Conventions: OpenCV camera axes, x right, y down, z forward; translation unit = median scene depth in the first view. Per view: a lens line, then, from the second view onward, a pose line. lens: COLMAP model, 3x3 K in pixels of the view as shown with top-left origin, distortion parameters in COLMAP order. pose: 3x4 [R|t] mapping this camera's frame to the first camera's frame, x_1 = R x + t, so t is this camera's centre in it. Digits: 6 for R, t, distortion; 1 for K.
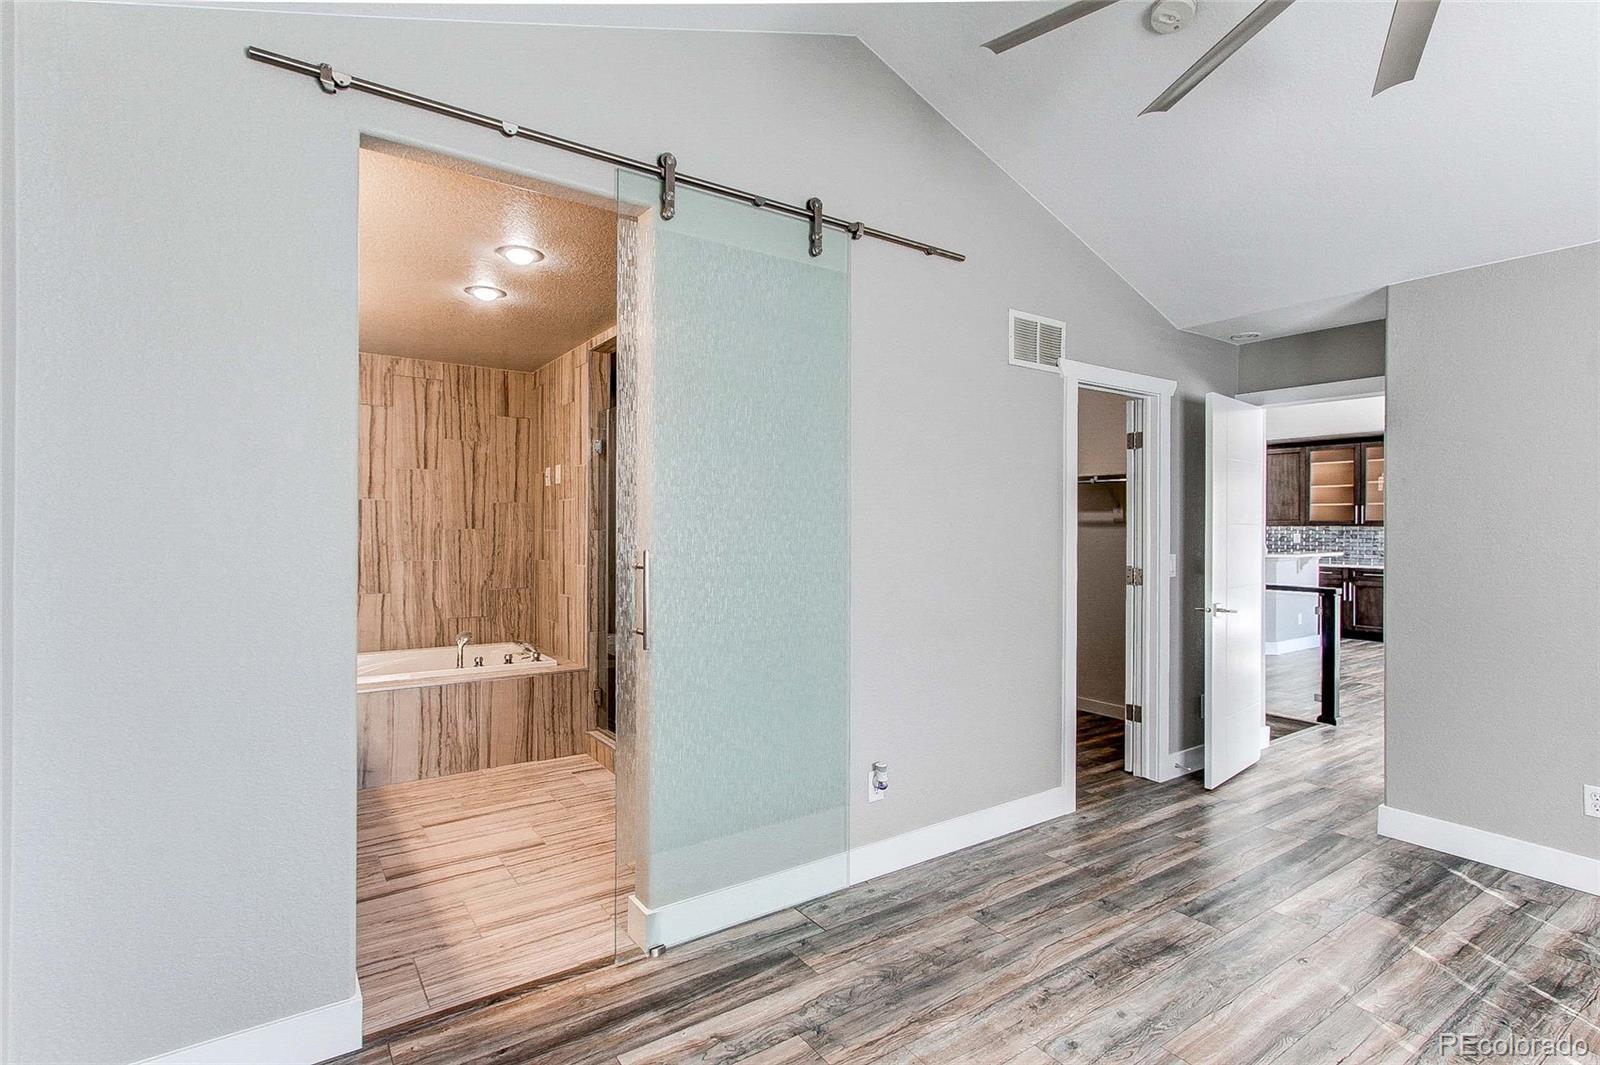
lens RADIAL K [[768.8, 0, 783.1], [0, 768.8, 527.4], [0, 0, 1]] dist [-0.002796, 0.003825]
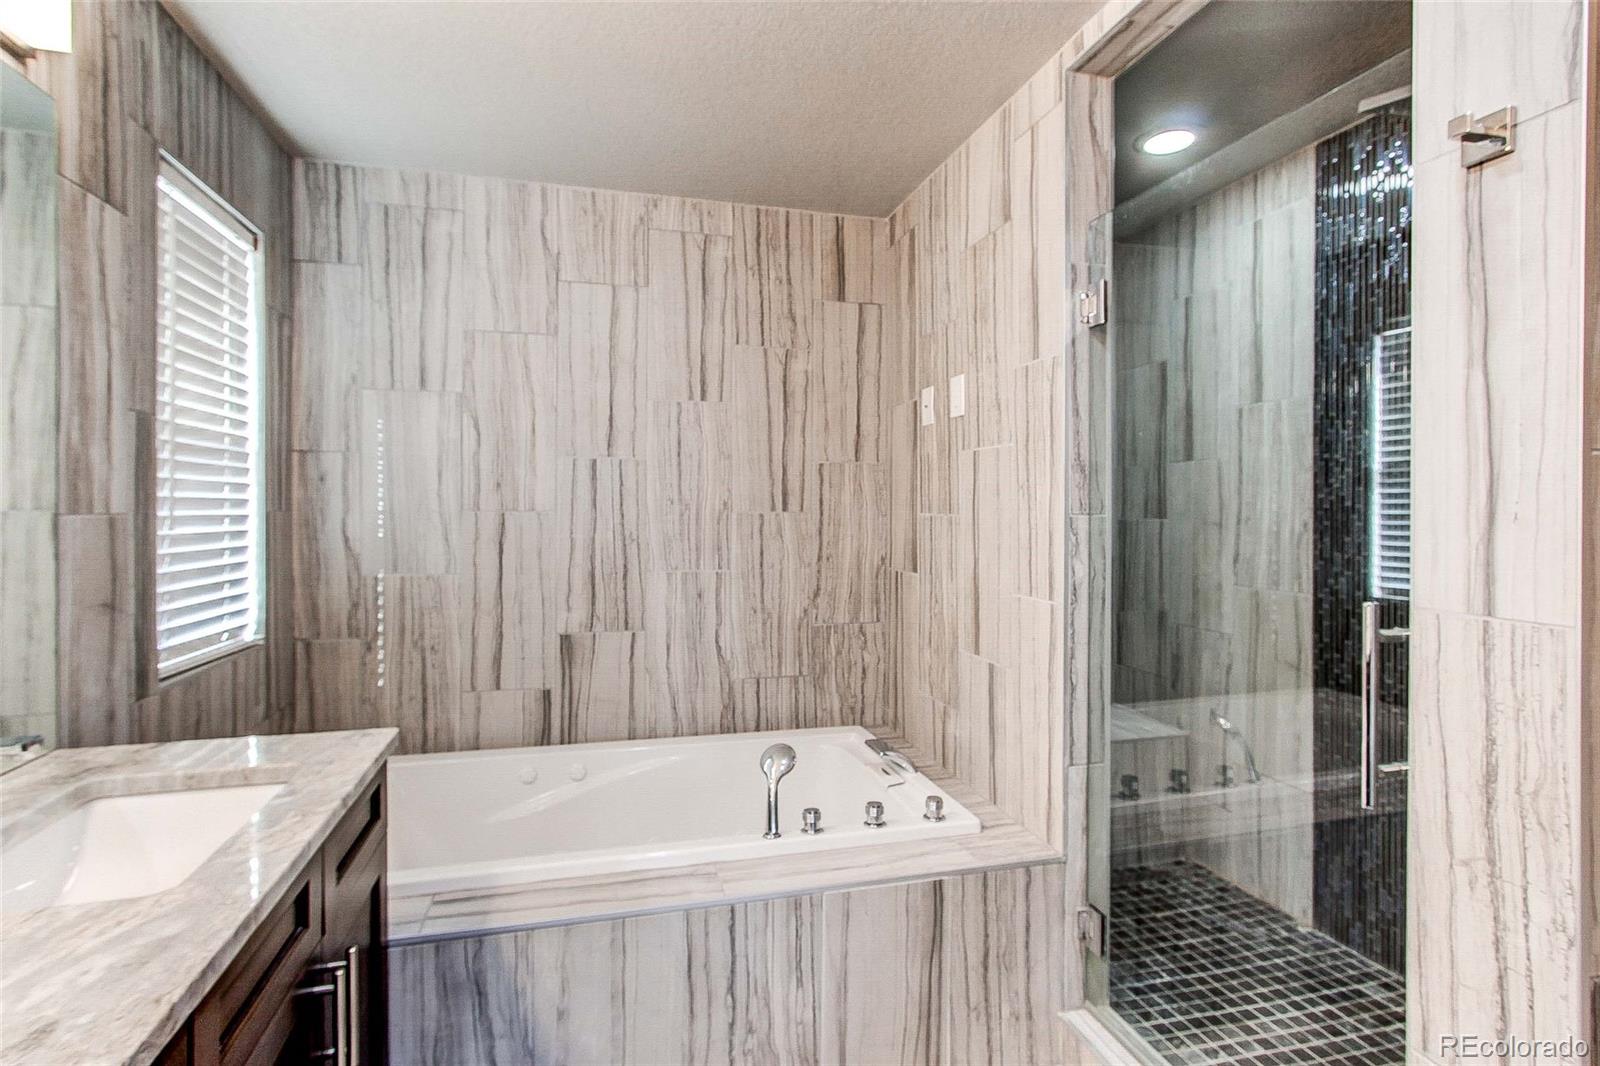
lens RADIAL K [[768.8, 0, 771.1], [0, 768.8, 510.0], [0, 0, 1]] dist [-0.002796, 0.003825]
pose [[0.935145, -0.002230, -0.354257, -0.234059], [0.002879, 0.999995, 0.001304, -0.000189], [0.354253, -0.002239, 0.935147, 0.521676]]
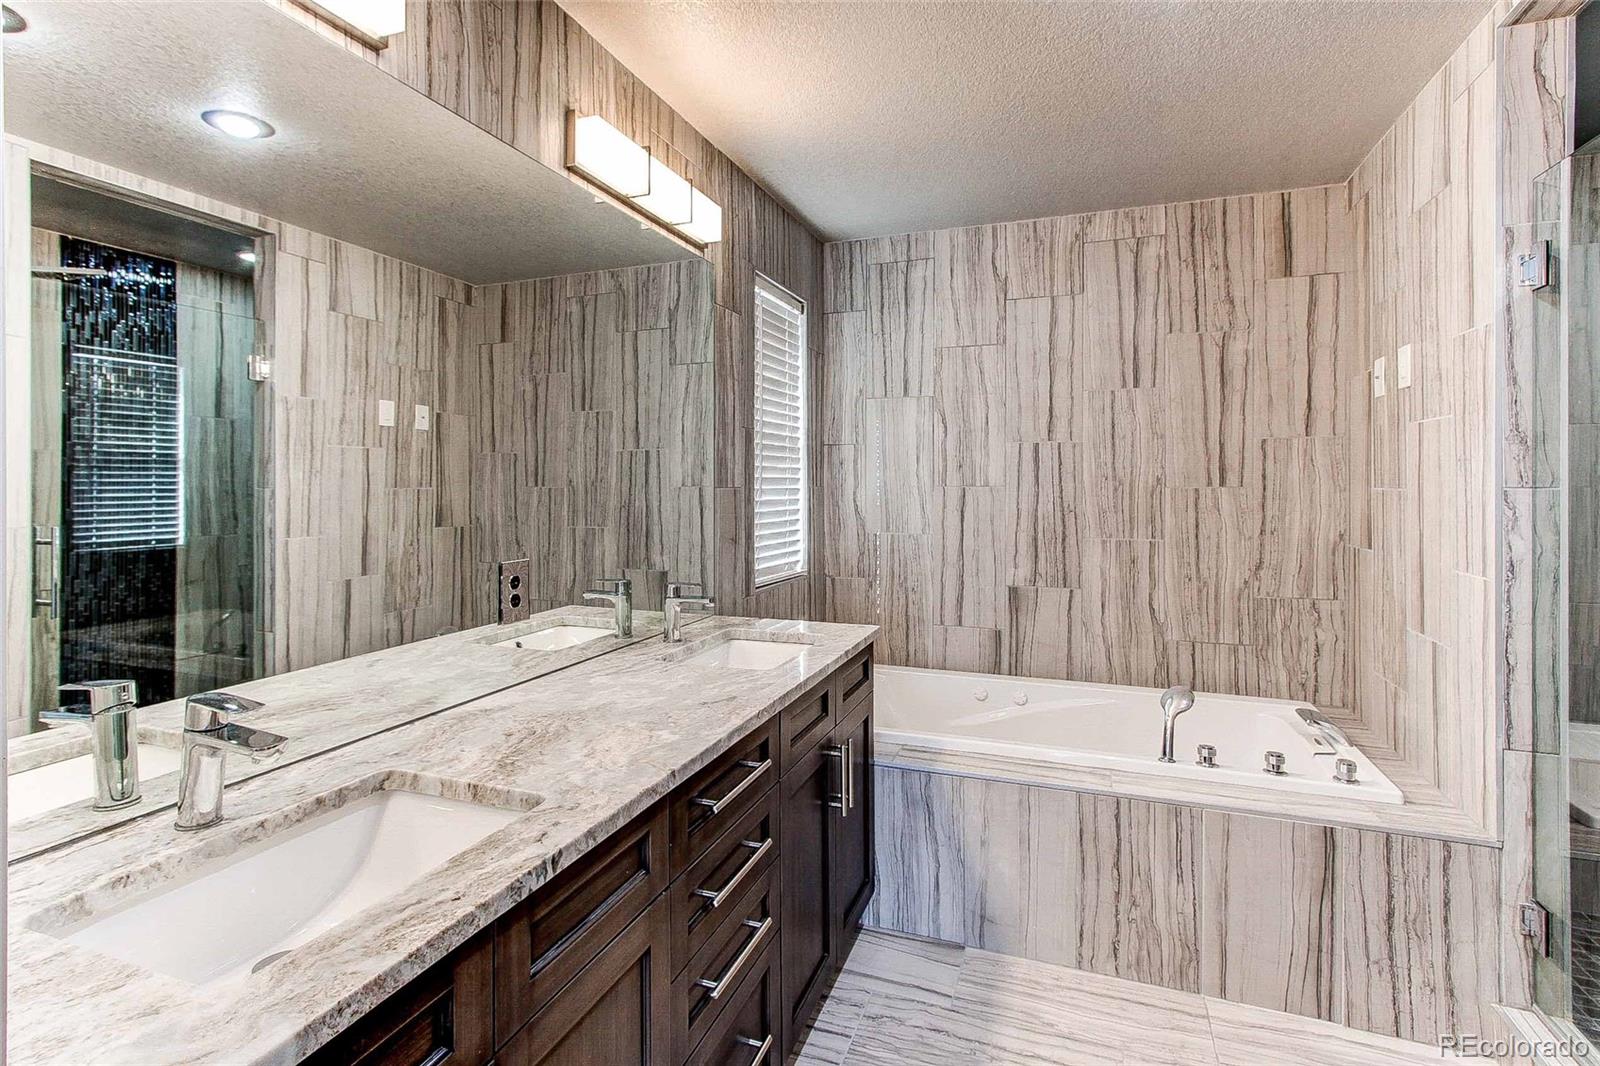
lens RADIAL K [[768.8, 0, 792.2], [0, 768.8, 486.8], [0, 0, 1]] dist [-0.002796, 0.003825]
pose [[0.567178, -0.003327, -0.823588, -0.124270], [0.003652, 0.999992, -0.001524, 0.001709], [0.823587, -0.002143, 0.567186, 0.444263]]
